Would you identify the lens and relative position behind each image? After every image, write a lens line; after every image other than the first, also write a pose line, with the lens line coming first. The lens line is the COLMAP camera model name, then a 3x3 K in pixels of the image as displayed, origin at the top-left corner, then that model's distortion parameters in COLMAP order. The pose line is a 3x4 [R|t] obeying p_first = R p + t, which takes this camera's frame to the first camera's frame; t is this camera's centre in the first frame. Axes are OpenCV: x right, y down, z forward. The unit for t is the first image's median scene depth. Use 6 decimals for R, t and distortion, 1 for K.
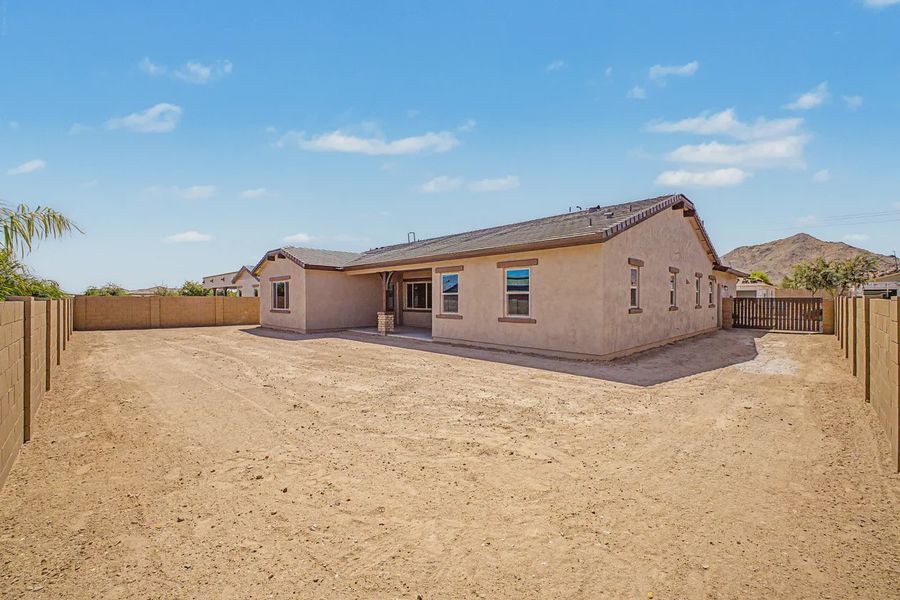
lens RADIAL K [[360.6, 0, 451.5], [0, 360.6, 296.6], [0, 0, 1]] dist [-0.000861, -0.000202]
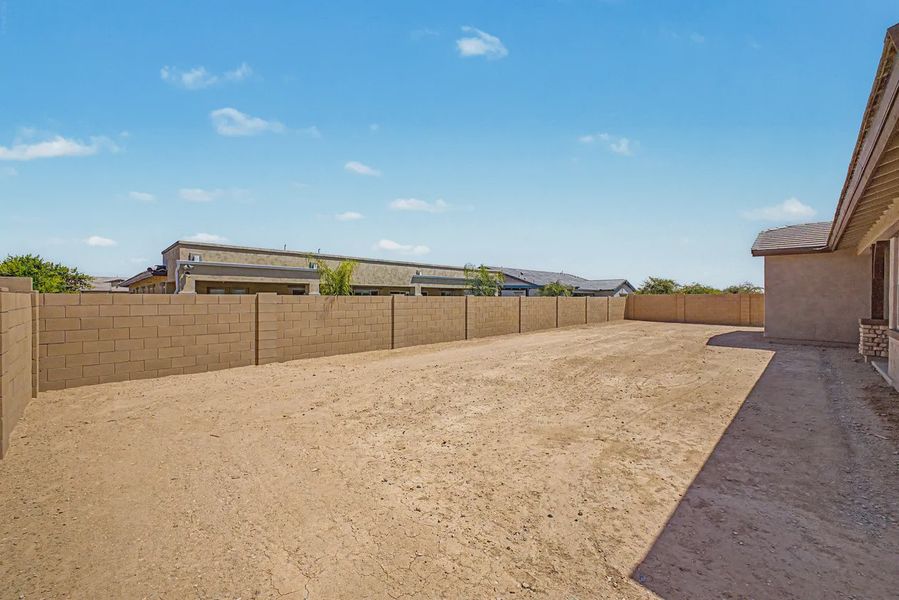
lens RADIAL K [[360.2, 0, 451.0], [0, 360.2, 296.6], [0, 0, 1]] dist [-0.000861, -0.000202]
pose [[0.008624, 0.002416, -0.999960, 1.079200], [0.000291, 0.999997, 0.002418, 0.015007], [0.999963, -0.000312, 0.008624, 1.085124]]
